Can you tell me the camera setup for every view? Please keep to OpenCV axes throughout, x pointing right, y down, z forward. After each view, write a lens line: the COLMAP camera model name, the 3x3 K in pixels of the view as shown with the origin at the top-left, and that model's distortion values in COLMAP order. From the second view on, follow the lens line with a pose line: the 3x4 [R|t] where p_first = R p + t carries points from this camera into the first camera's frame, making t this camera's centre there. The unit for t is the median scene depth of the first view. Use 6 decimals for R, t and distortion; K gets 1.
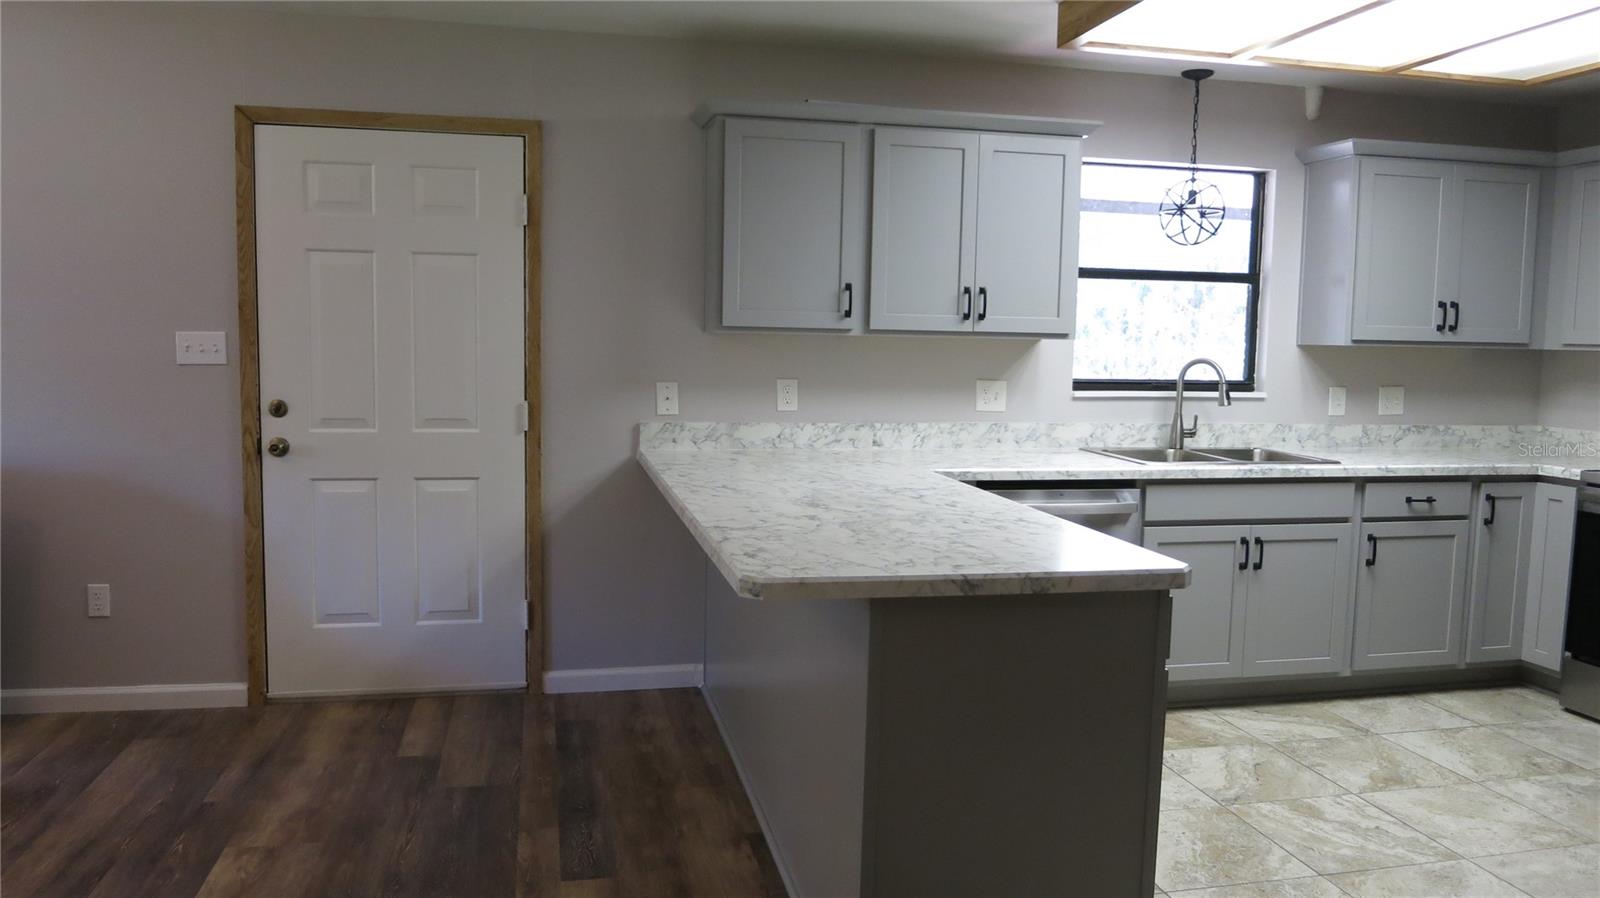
lens RADIAL K [[1157.7, 0, 804.1], [0, 1157.7, 454.3], [0, 0, 1]] dist [-0.029062, -0.016114]
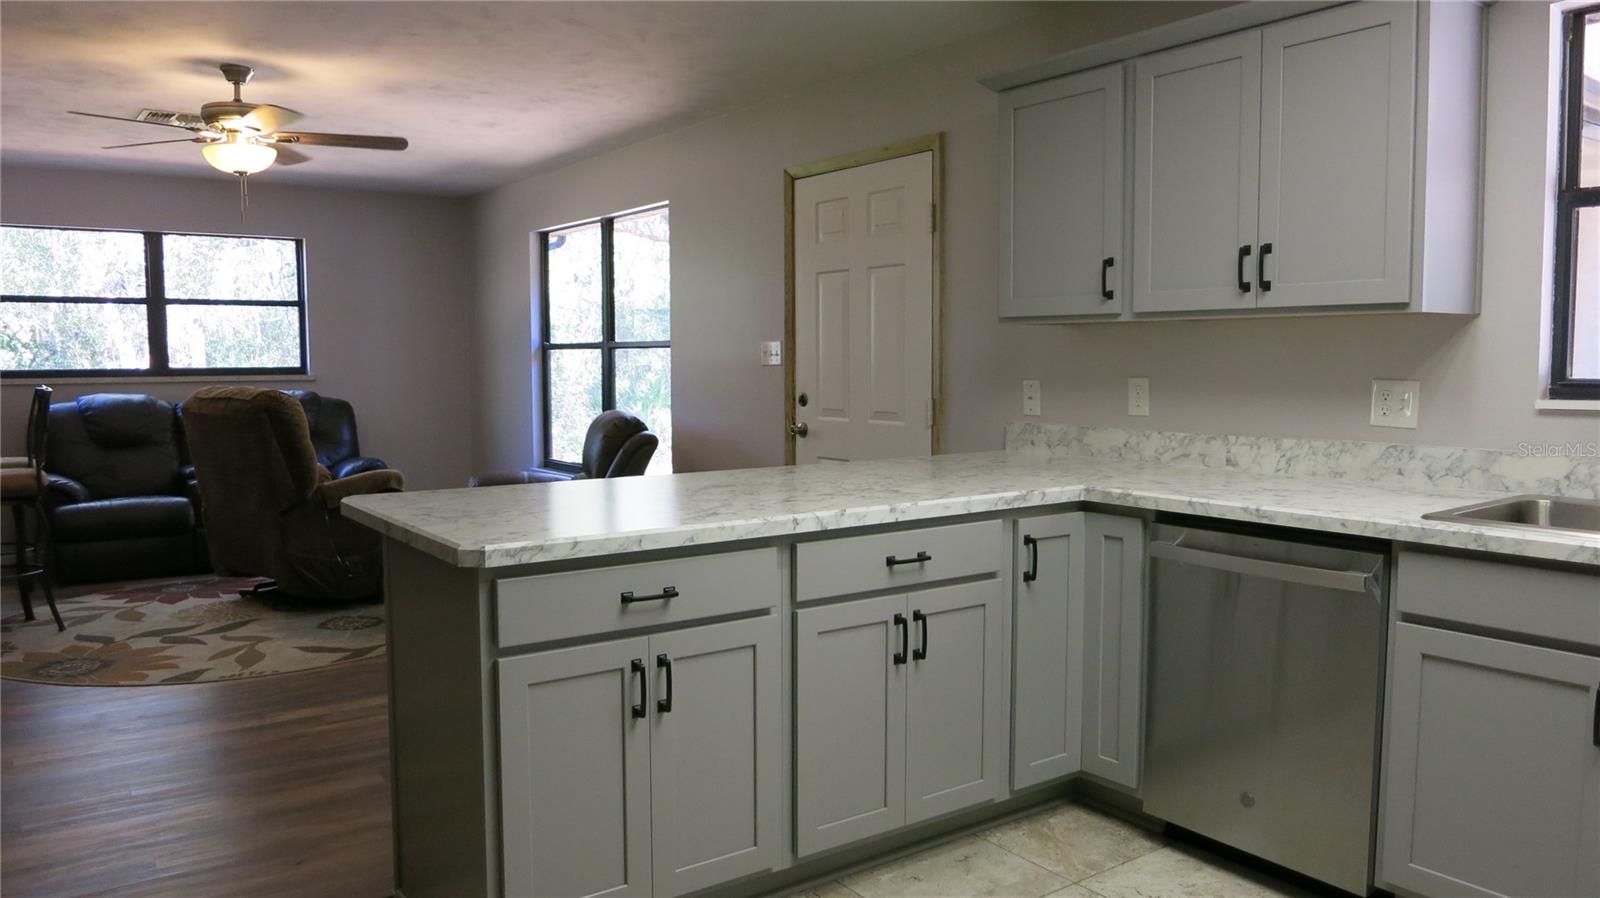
lens RADIAL K [[1157.7, 0, 804.1], [0, 1157.7, 454.3], [0, 0, 1]] dist [-0.029062, -0.016114]
pose [[0.402599, 0.057253, -0.913584, 0.643422], [-0.079881, 0.996432, 0.027243, -0.012877], [0.911884, 0.062010, 0.405736, 0.434487]]
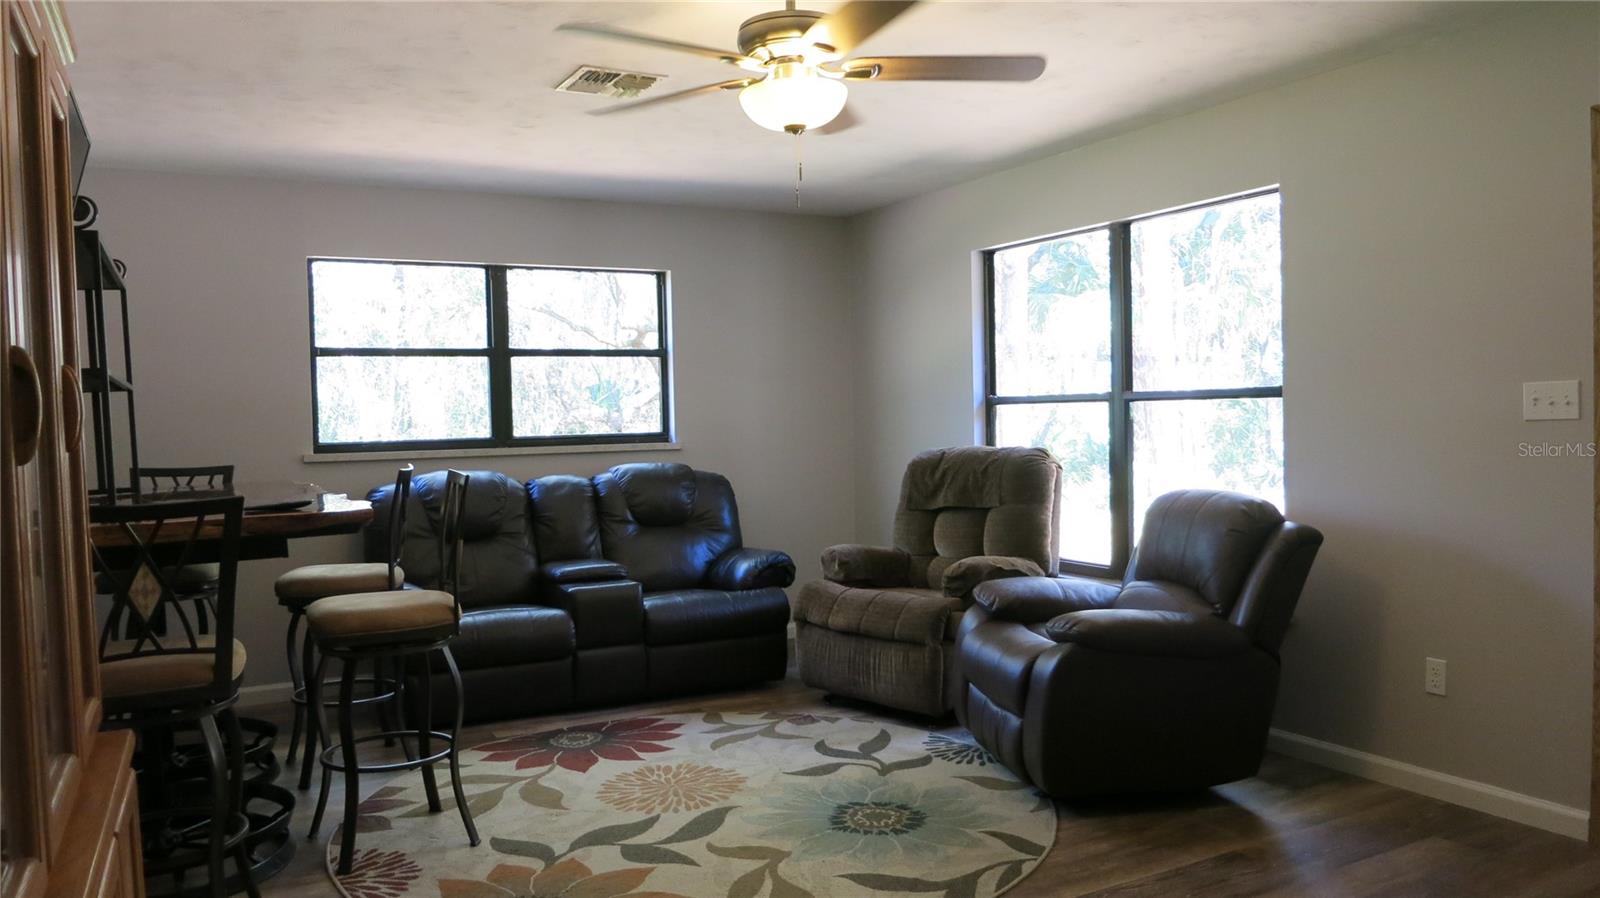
lens RADIAL K [[1157.7, 0, 804.1], [0, 1157.7, 454.3], [0, 0, 1]] dist [-0.029062, -0.016114]
pose [[0.282760, 0.007838, -0.959159, 0.112608], [-0.066899, 0.997693, -0.011569, -0.005643], [0.956855, 0.067438, 0.282632, 0.209278]]
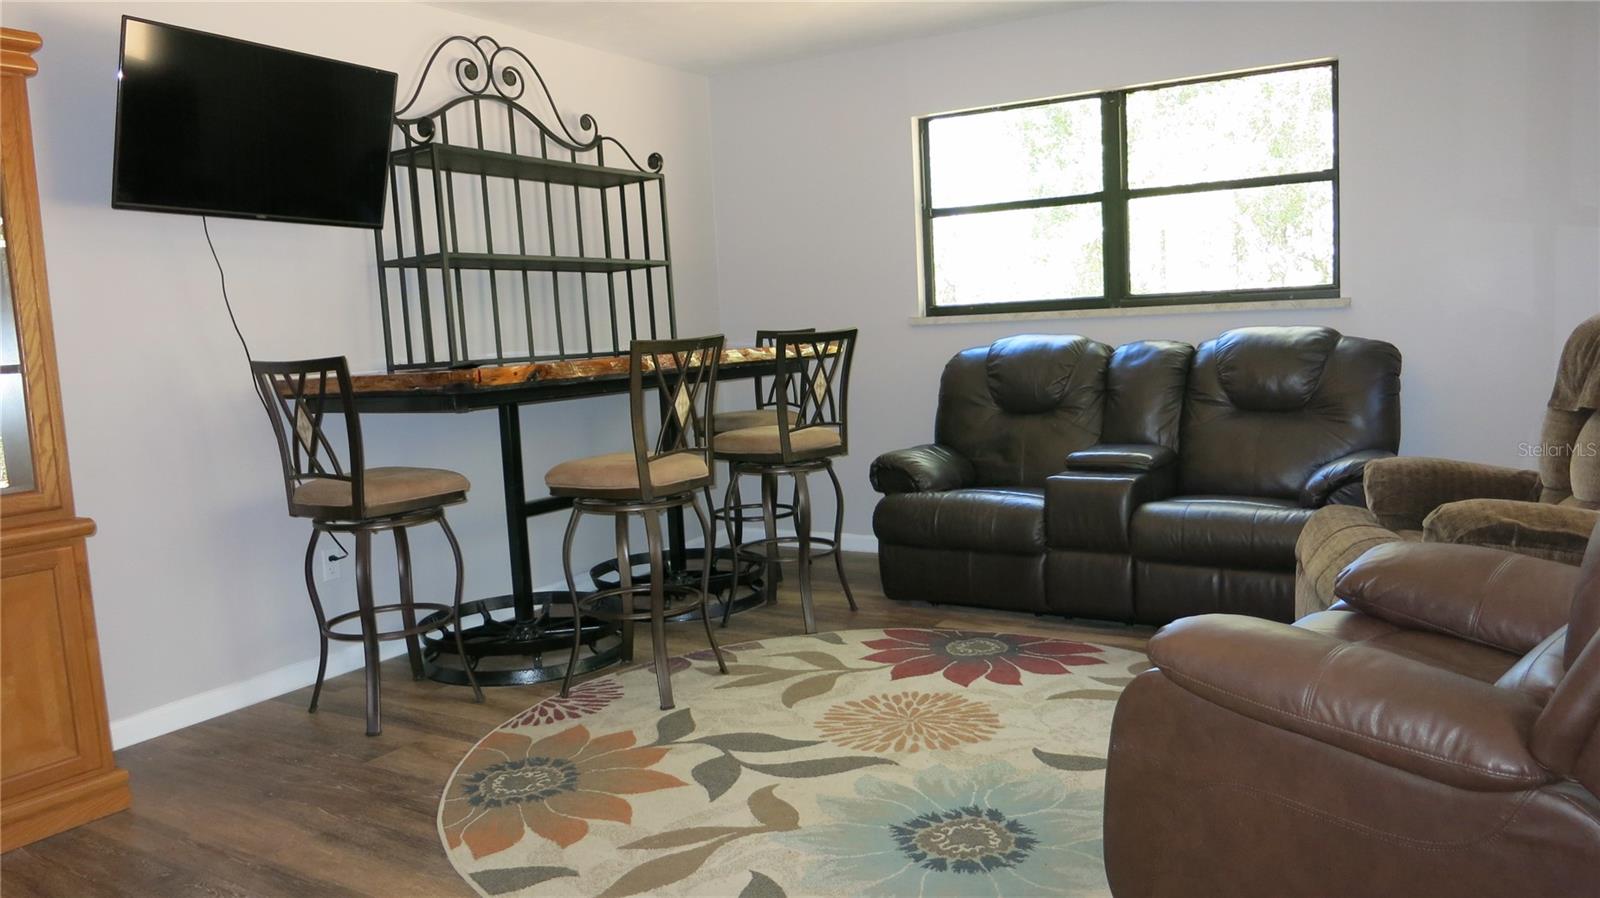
lens RADIAL K [[1163.2, 0, 799.4], [0, 1163.2, 454.8], [0, 0, 1]] dist [-0.036079, -0.002268]
pose [[-0.687487, 0.101474, -0.719072, -0.198401], [-0.033035, 0.984794, 0.170556, -0.046556], [0.725445, 0.141010, -0.673681, 0.804872]]
